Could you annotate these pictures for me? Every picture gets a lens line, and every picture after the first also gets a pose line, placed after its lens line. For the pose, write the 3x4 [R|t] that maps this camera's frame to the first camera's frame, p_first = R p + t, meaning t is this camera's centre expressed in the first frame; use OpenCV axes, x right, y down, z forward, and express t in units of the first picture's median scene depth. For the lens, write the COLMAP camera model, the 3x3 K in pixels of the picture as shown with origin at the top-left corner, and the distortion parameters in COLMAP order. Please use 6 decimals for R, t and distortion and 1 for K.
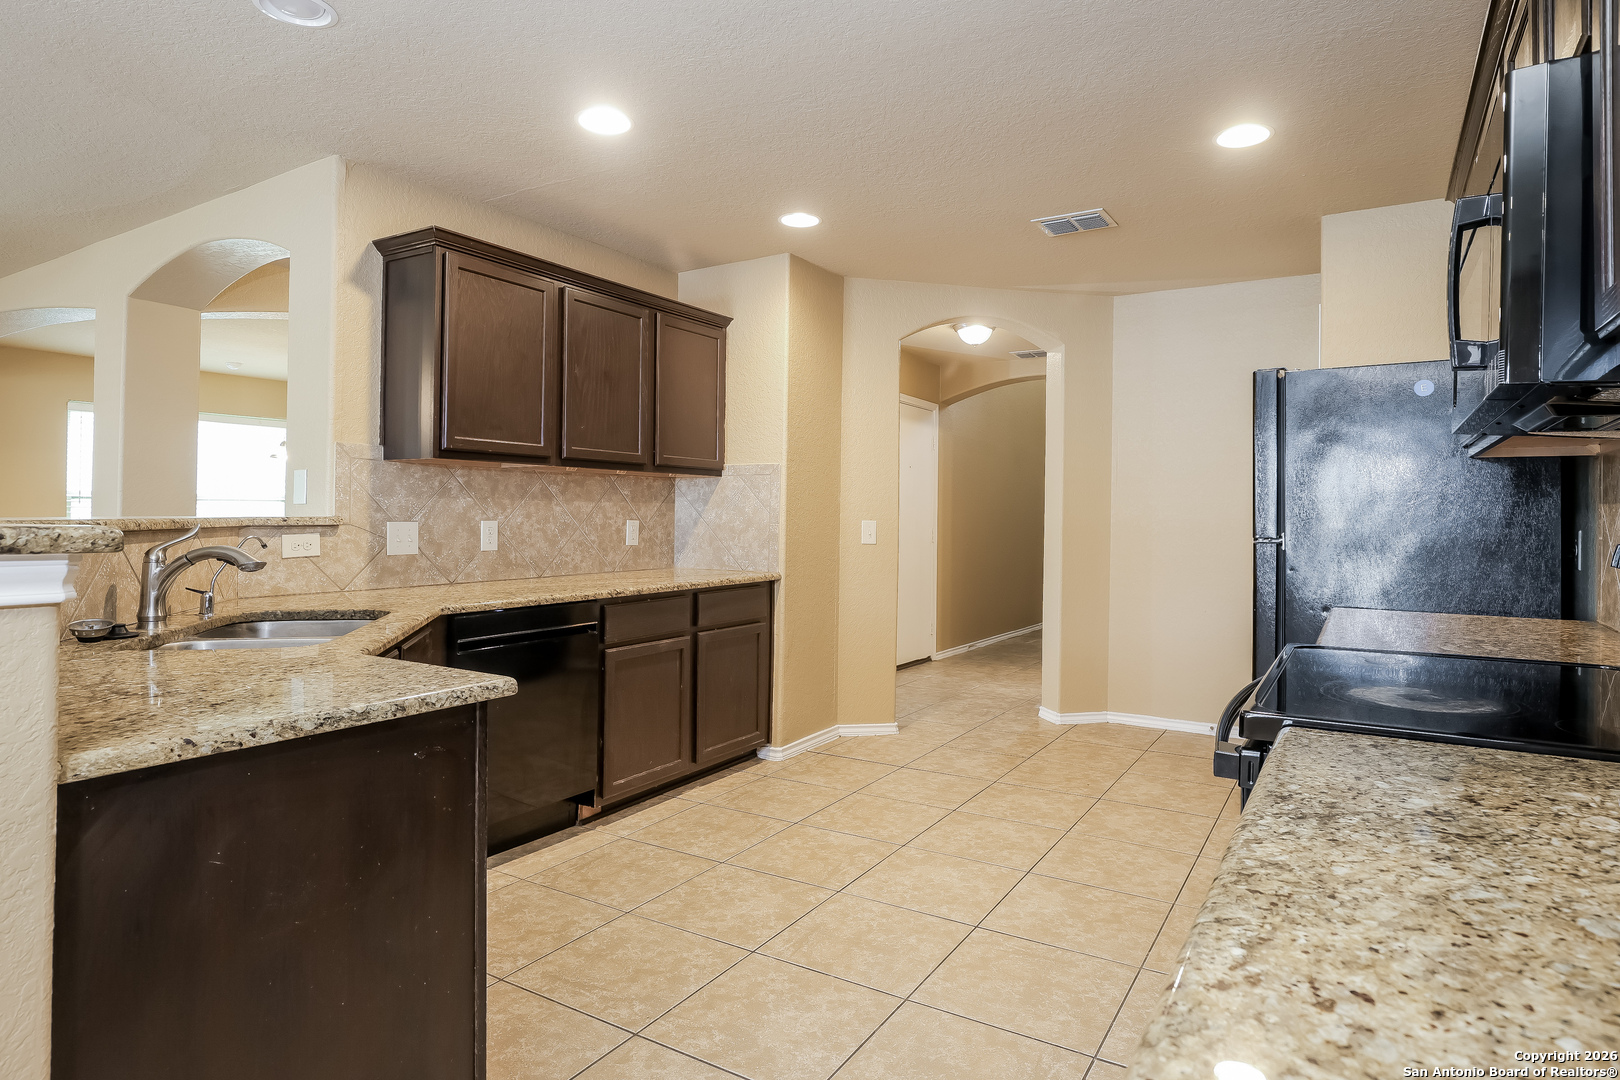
lens RADIAL K [[906.4, 0, 811.6], [0, 906.4, 527.4], [0, 0, 1]] dist [0.000108, -0.000021]
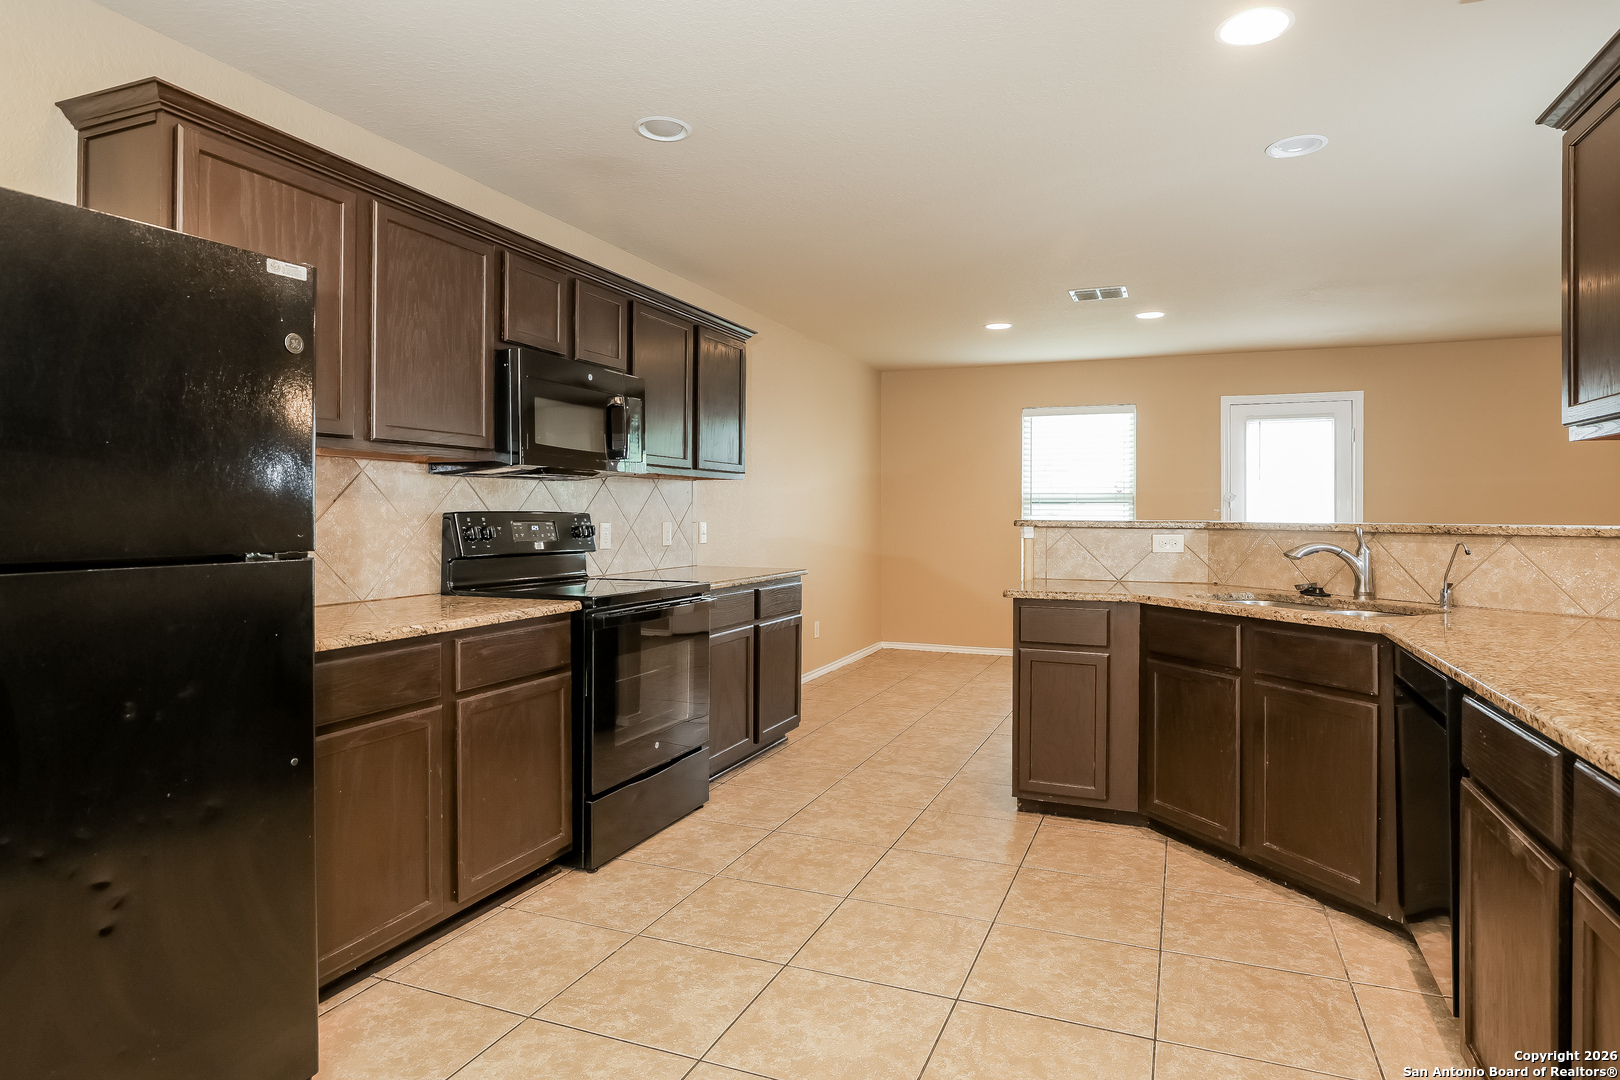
lens RADIAL K [[906.4, 0, 811.1], [0, 906.4, 527.0], [0, 0, 1]] dist [0.000108, -0.000021]
pose [[-0.986420, -0.007070, -0.164090, 0.309455], [-0.011114, 0.999656, 0.023739, -0.023378], [0.163866, 0.025241, -0.986160, 1.891797]]
